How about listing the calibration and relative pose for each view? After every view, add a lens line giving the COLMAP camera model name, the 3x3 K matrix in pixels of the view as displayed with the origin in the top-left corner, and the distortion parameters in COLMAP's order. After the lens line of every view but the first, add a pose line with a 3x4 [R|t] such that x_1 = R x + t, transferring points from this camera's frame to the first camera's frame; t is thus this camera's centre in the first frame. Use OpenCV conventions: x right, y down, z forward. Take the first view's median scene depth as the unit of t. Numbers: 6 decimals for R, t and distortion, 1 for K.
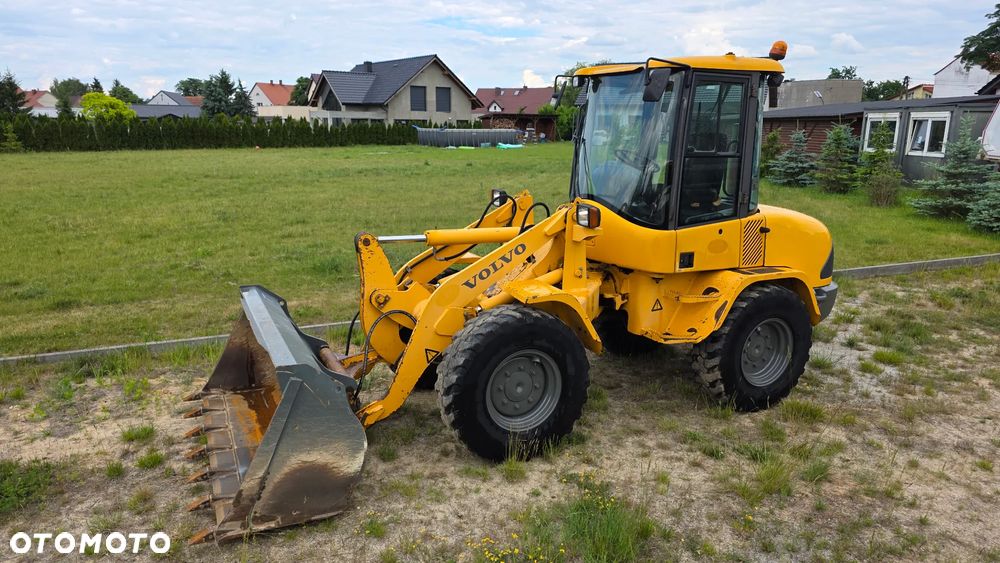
lens RADIAL K [[663.8, 0, 491.8], [0, 663.8, 286.8], [0, 0, 1]] dist [0.058627, -0.048615]
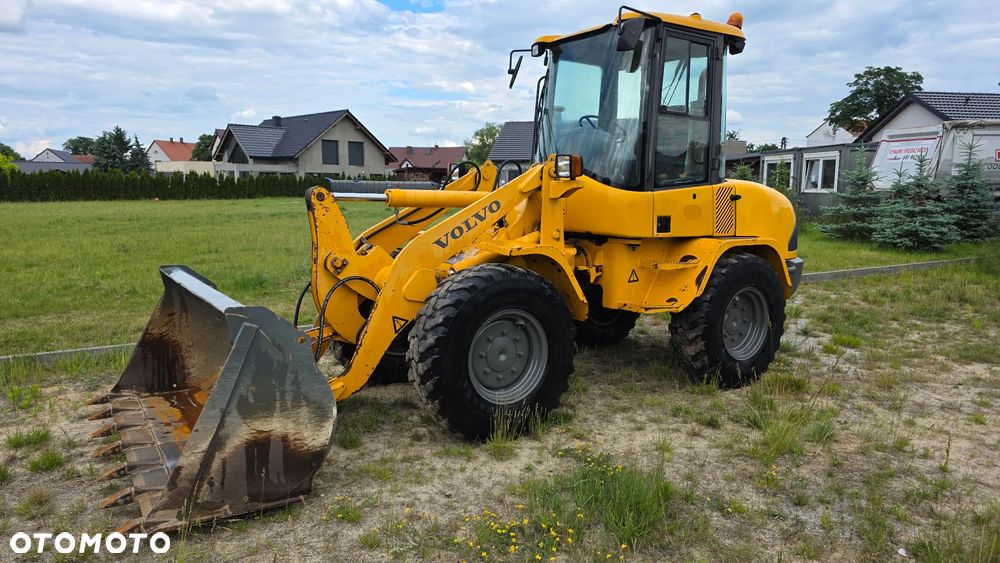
lens RADIAL K [[662.9, 0, 496.8], [0, 662.9, 283.8], [0, 0, 1]] dist [0.063686, -0.055510]
pose [[0.990339, -0.021898, 0.136927, -0.072523], [0.034252, 0.995485, -0.088525, 0.116674], [-0.134370, 0.092360, 0.986618, 0.104501]]
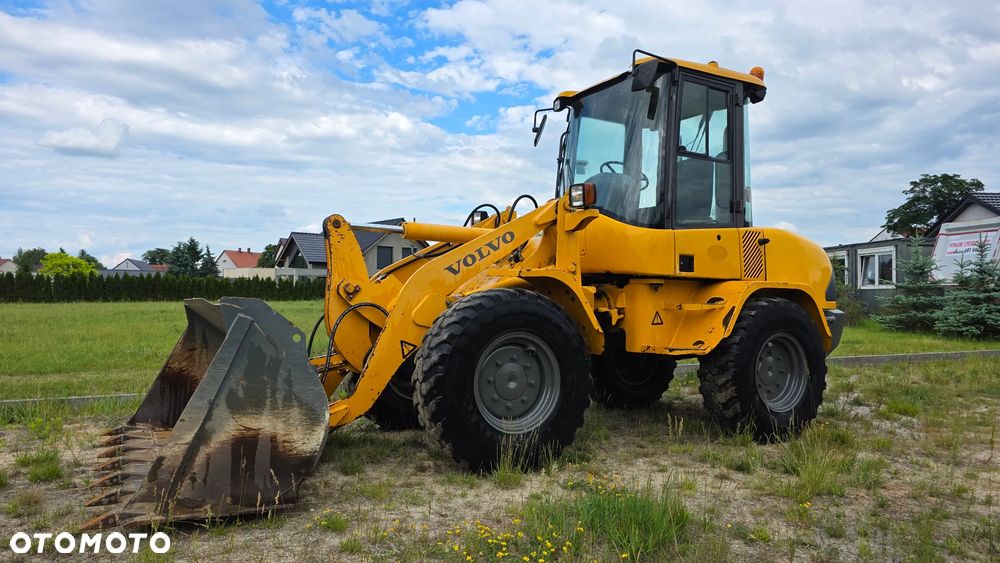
lens RADIAL K [[663.8, 0, 491.8], [0, 663.8, 286.8], [0, 0, 1]] dist [0.058627, -0.048615]
pose [[0.998429, 0.002961, 0.055945, -0.027018], [0.010898, 0.969261, -0.245792, 0.209020], [-0.054953, 0.246016, 0.967707, 0.129630]]
